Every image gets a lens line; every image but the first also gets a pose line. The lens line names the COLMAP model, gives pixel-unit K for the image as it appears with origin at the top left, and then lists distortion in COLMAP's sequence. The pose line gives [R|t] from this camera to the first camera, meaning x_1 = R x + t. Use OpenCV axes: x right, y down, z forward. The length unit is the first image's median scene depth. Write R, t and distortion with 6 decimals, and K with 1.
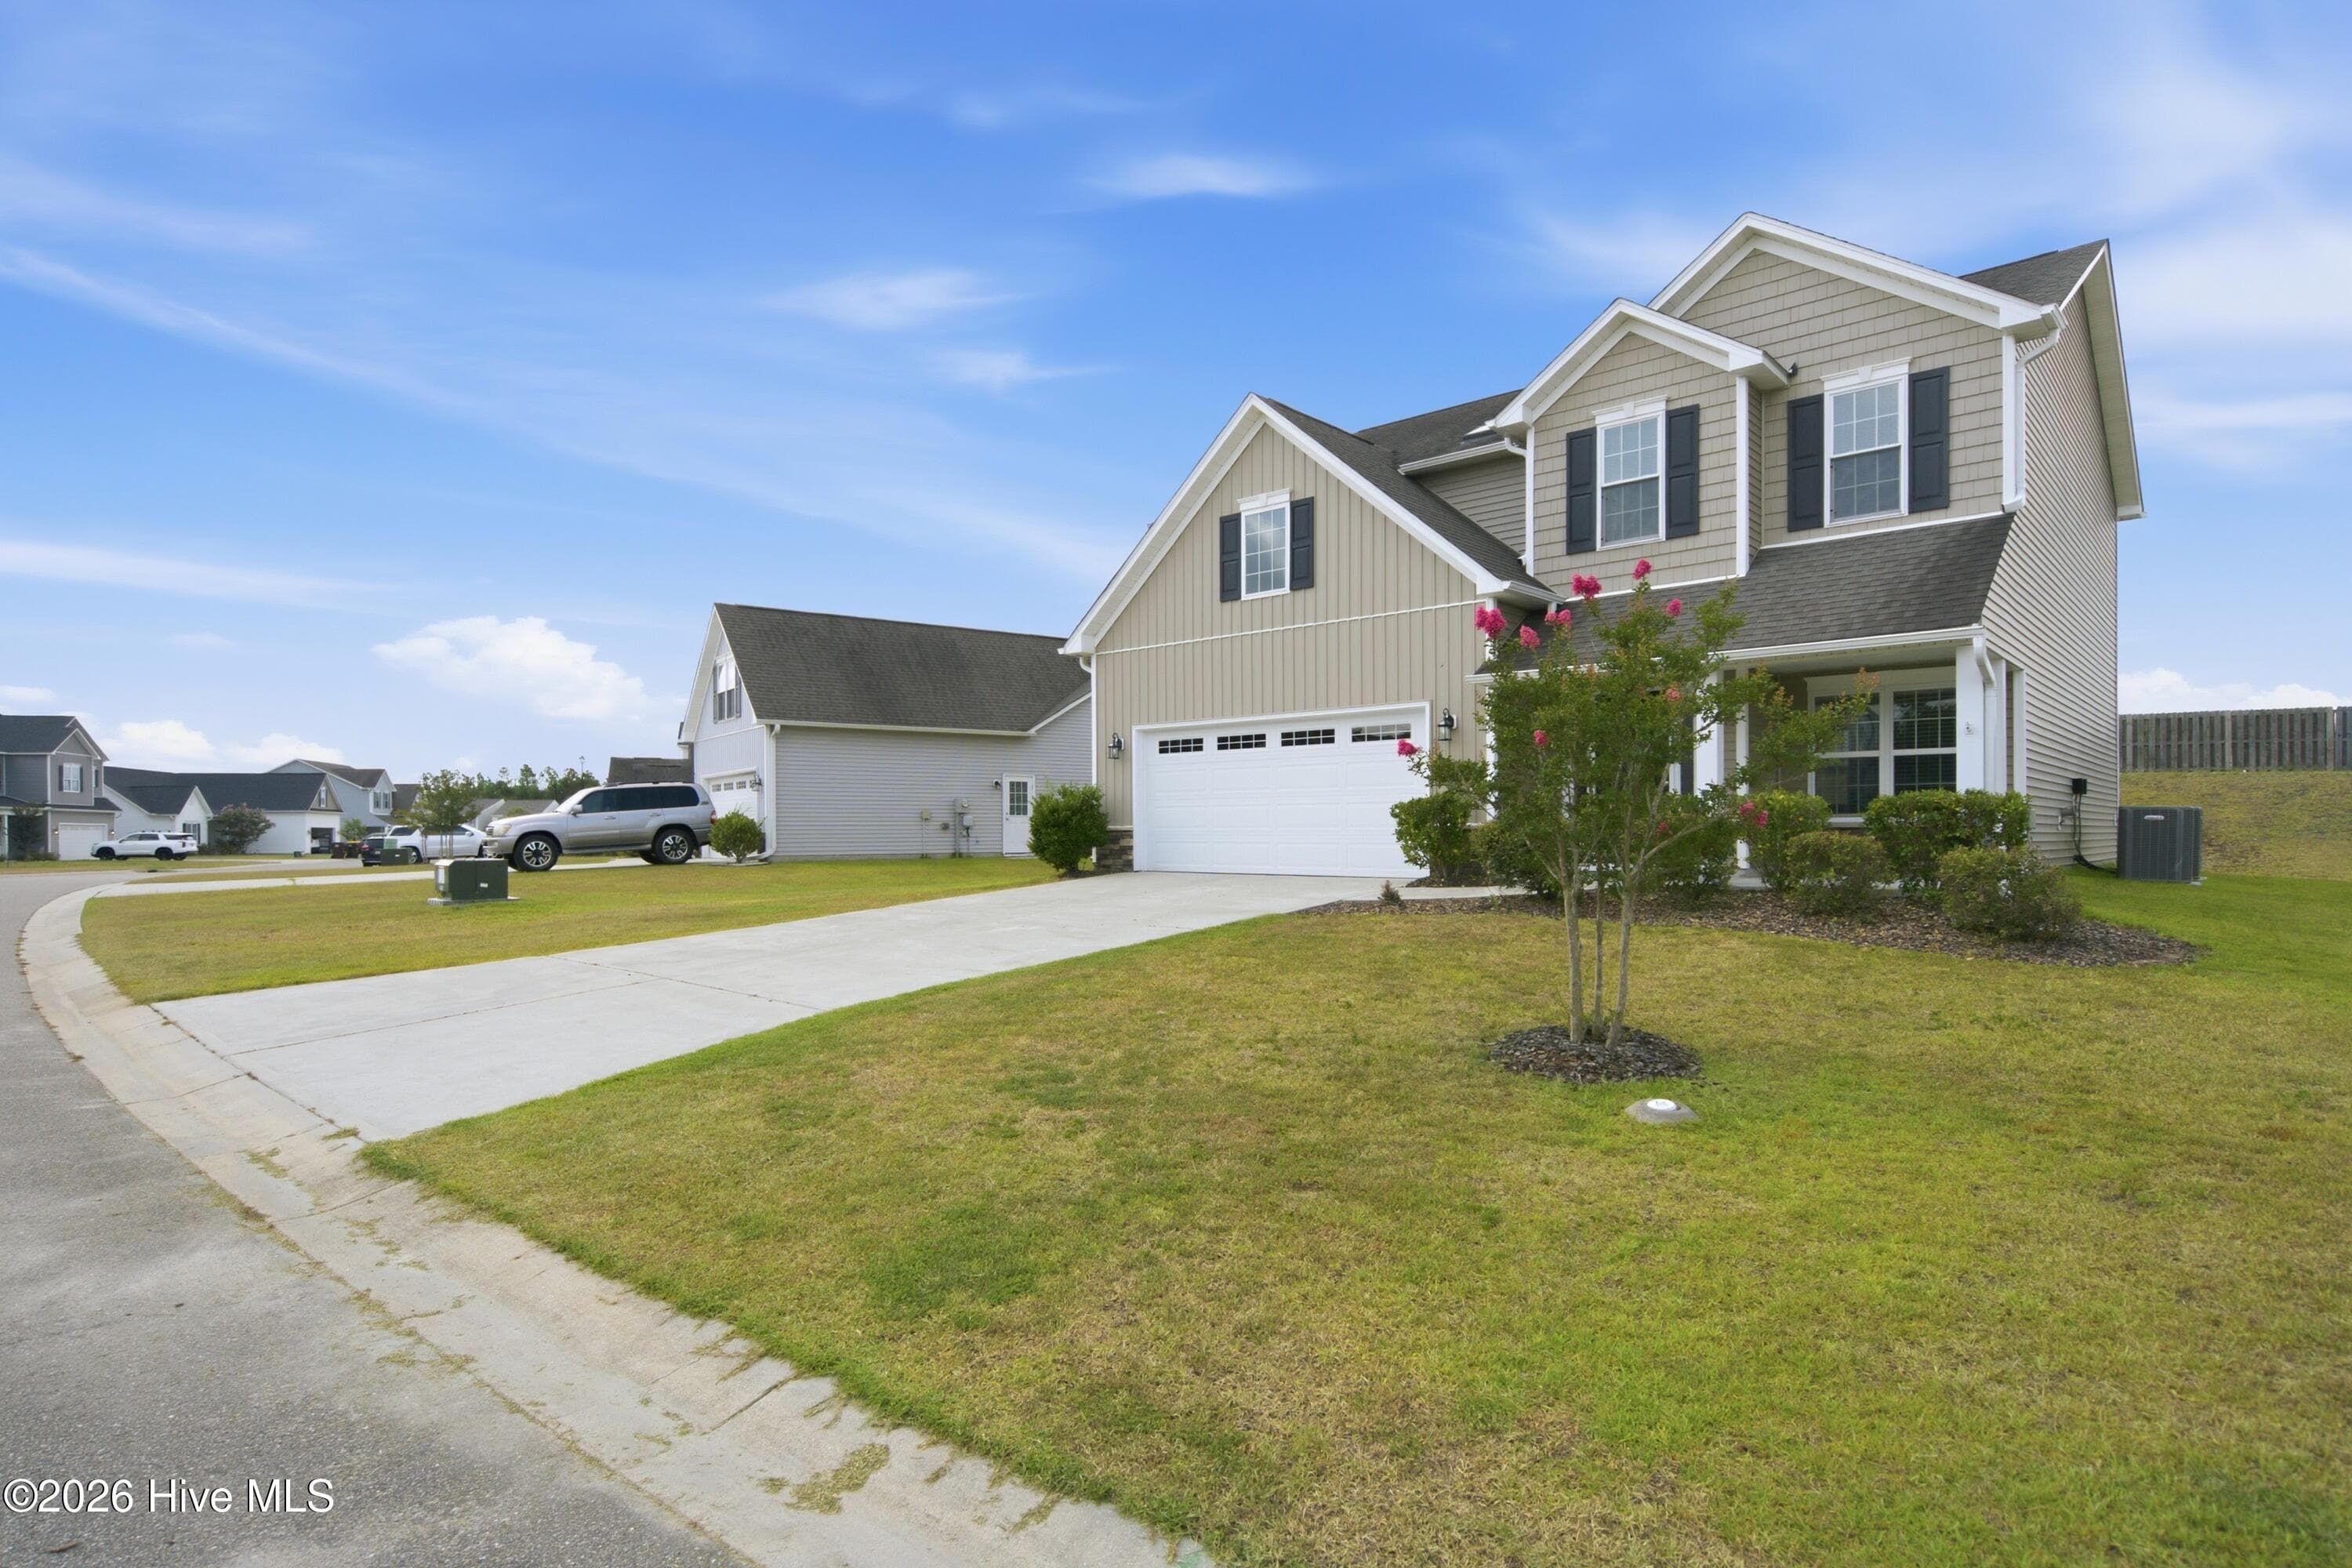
lens RADIAL K [[1248.9, 0, 1170.5], [0, 1248.9, 829.1], [0, 0, 1]] dist [0.058489, -0.049474]
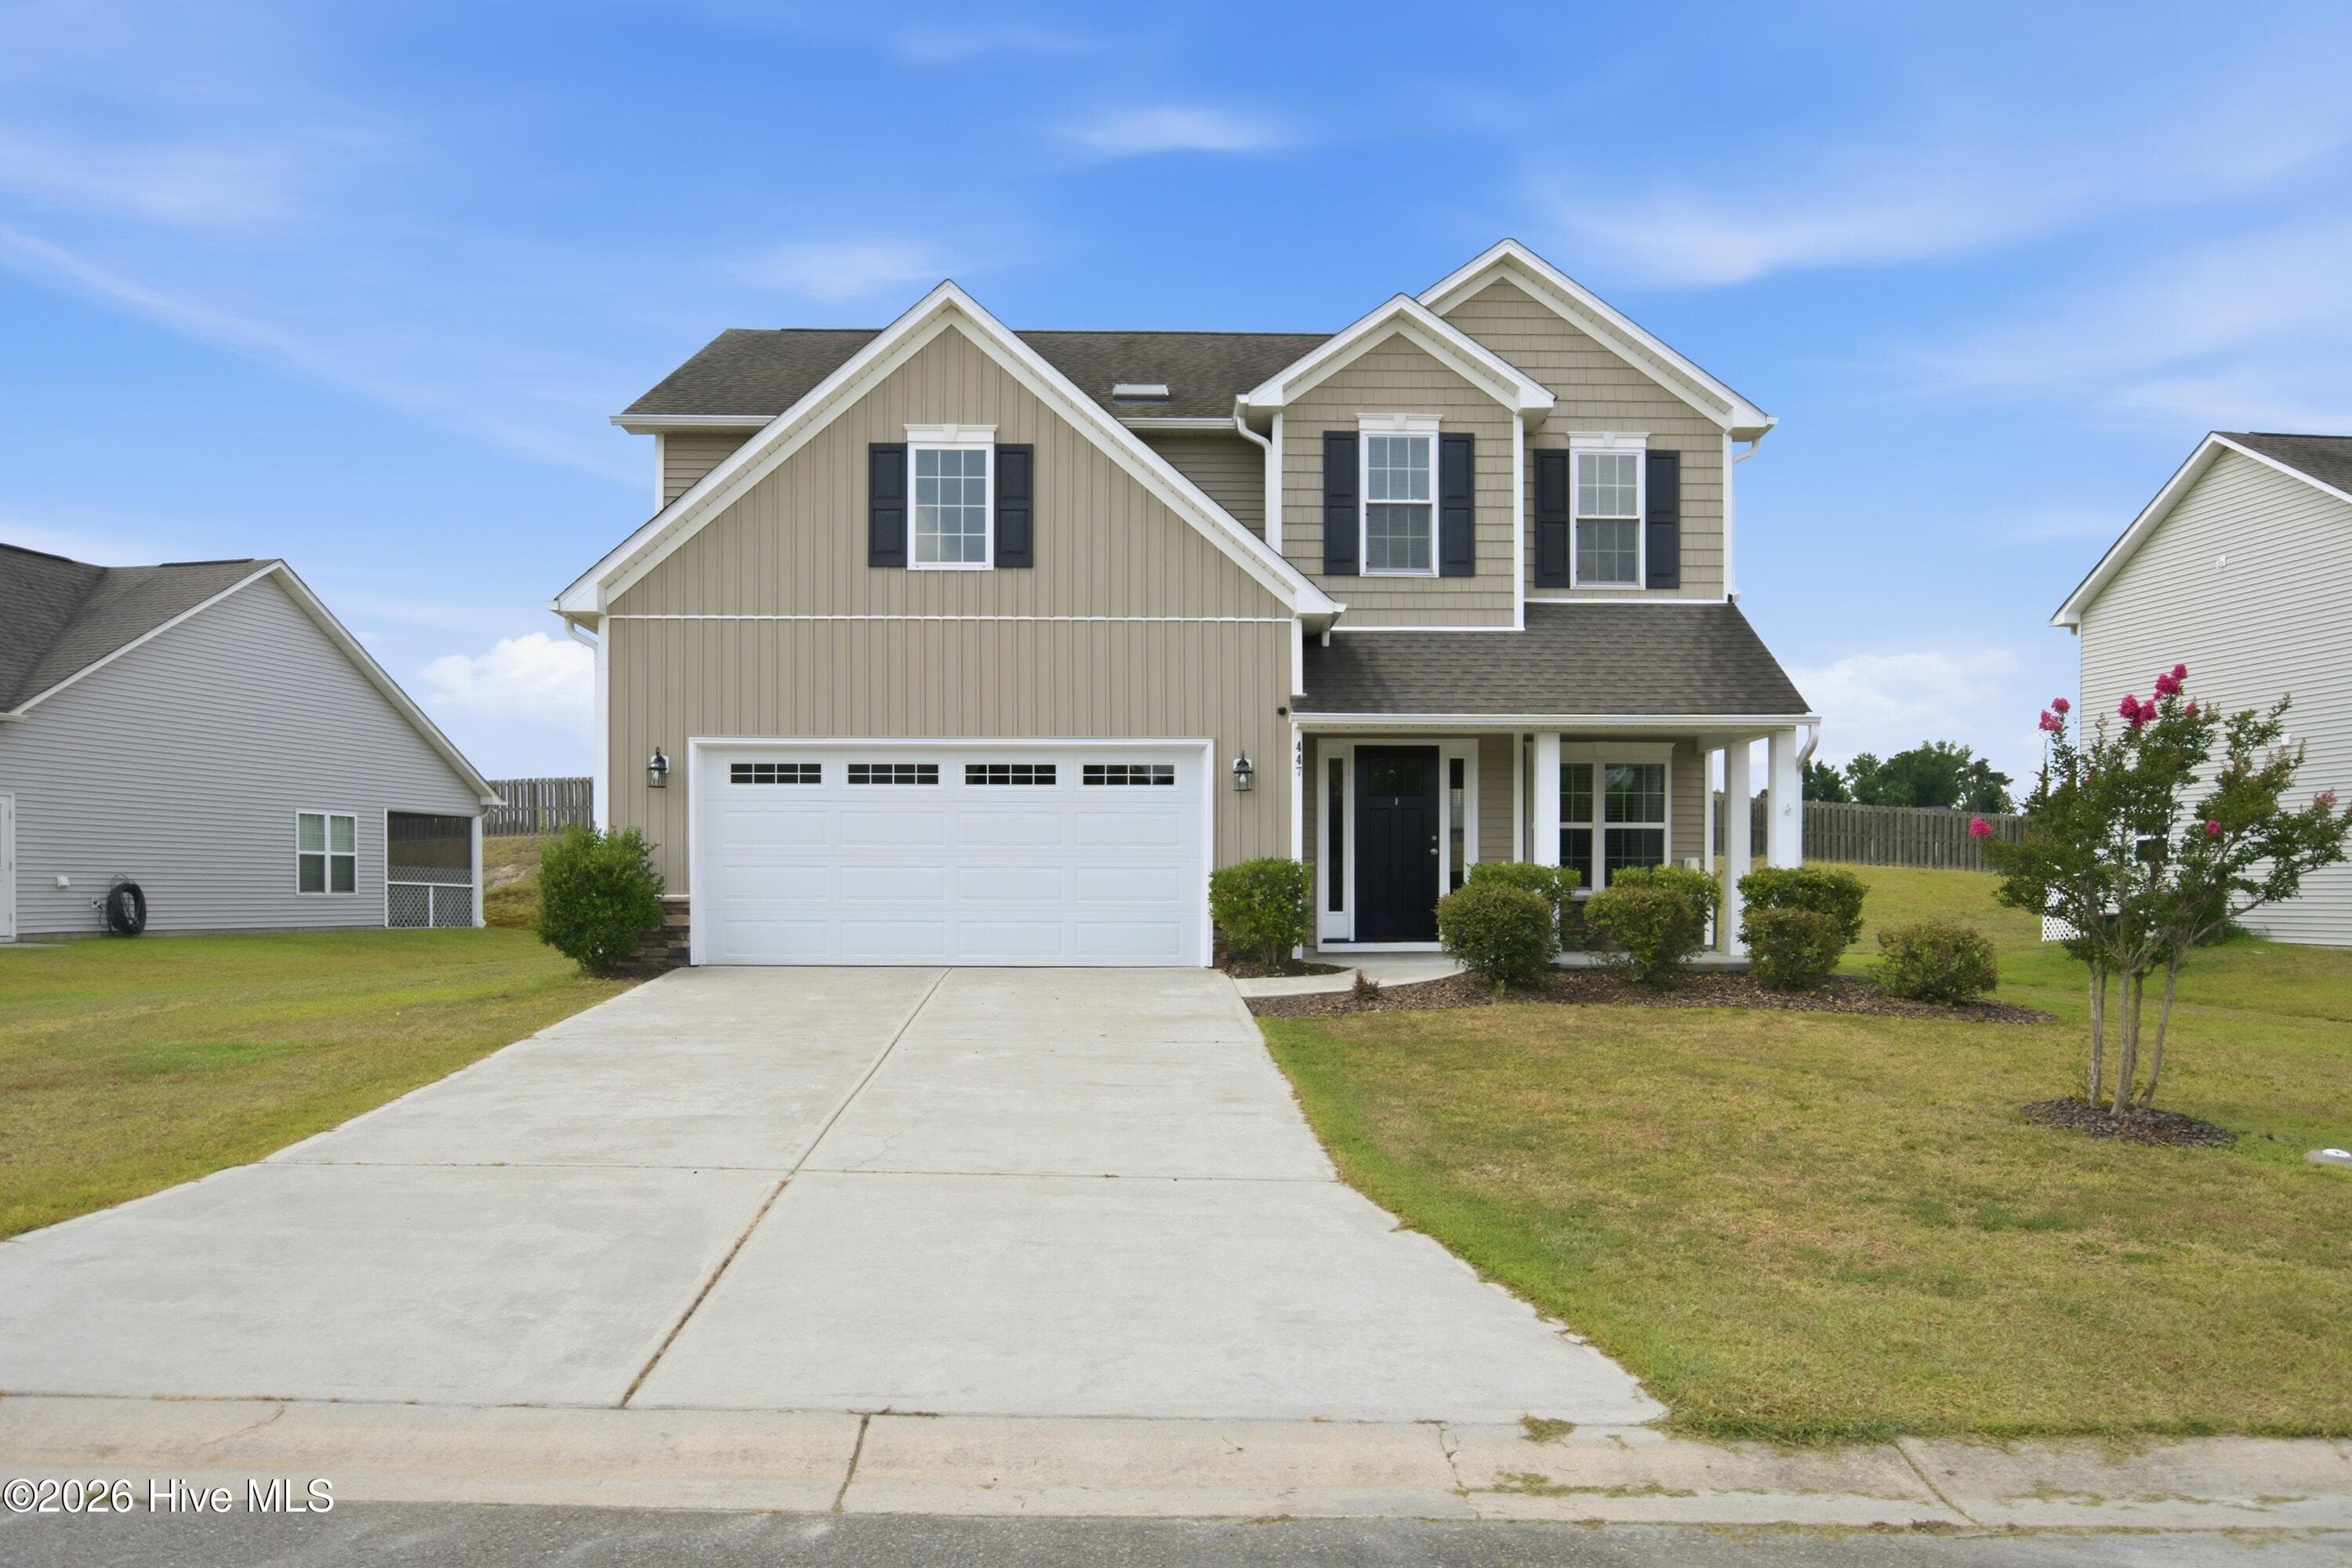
lens RADIAL K [[1729.4, 0, 1176.0], [0, 1729.4, 920.1], [0, 0, 1]] dist [-0.023281, 0.002637]
pose [[0.729593, -0.005318, 0.683861, -0.578337], [-0.003911, 0.999921, 0.011948, -0.001279], [-0.683870, -0.011392, 0.729515, 0.237790]]
